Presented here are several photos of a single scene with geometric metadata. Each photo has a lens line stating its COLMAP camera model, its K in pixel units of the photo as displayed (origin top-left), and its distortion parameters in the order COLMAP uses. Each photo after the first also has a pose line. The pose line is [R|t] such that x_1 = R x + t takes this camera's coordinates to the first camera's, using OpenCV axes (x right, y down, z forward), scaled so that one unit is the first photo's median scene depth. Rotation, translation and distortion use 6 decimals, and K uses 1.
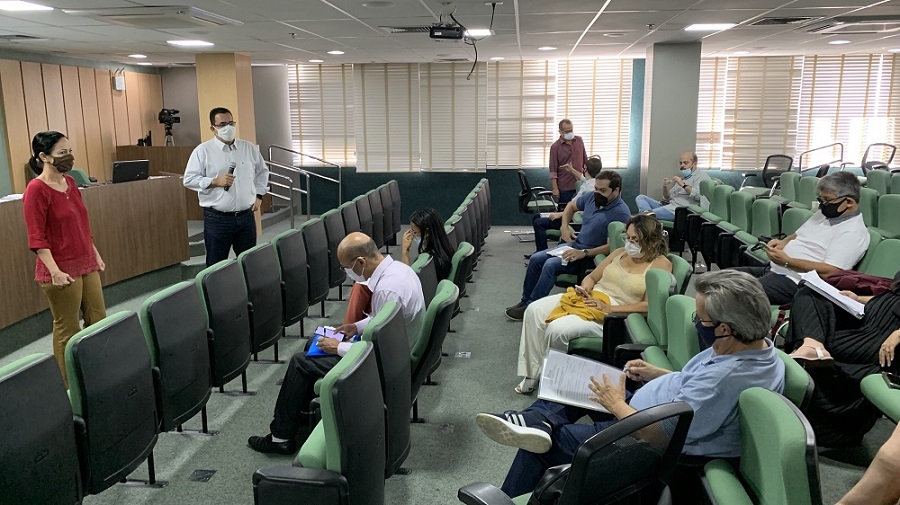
lens RADIAL K [[719.2, 0, 433.0], [0, 719.2, 245.0], [0, 0, 1]] dist [0.028056, -0.055064]
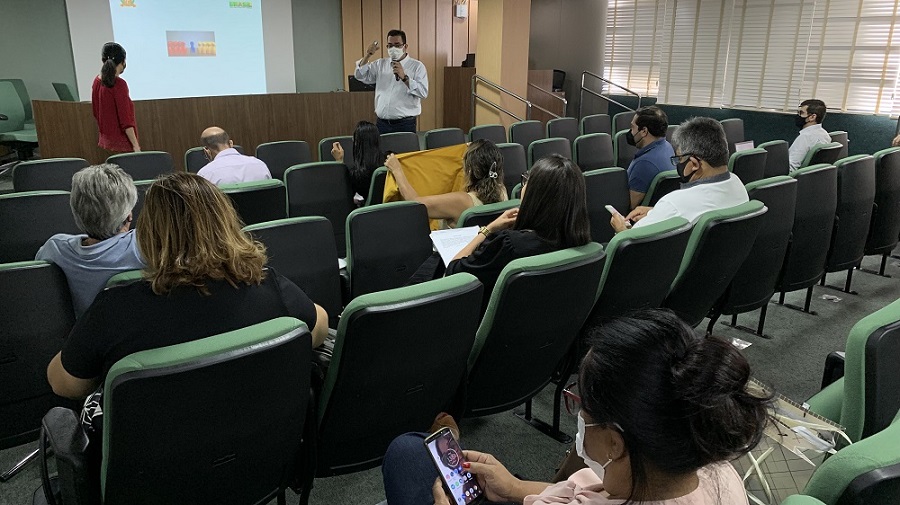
lens RADIAL K [[719.2, 0, 448.9], [0, 719.2, 250.4], [0, 0, 1]] dist [0.028056, -0.055064]
pose [[0.693225, 0.206990, -0.690358, 0.397550], [-0.138749, 0.978282, 0.153993, -0.022986], [0.707239, -0.010965, 0.706889, 0.154093]]
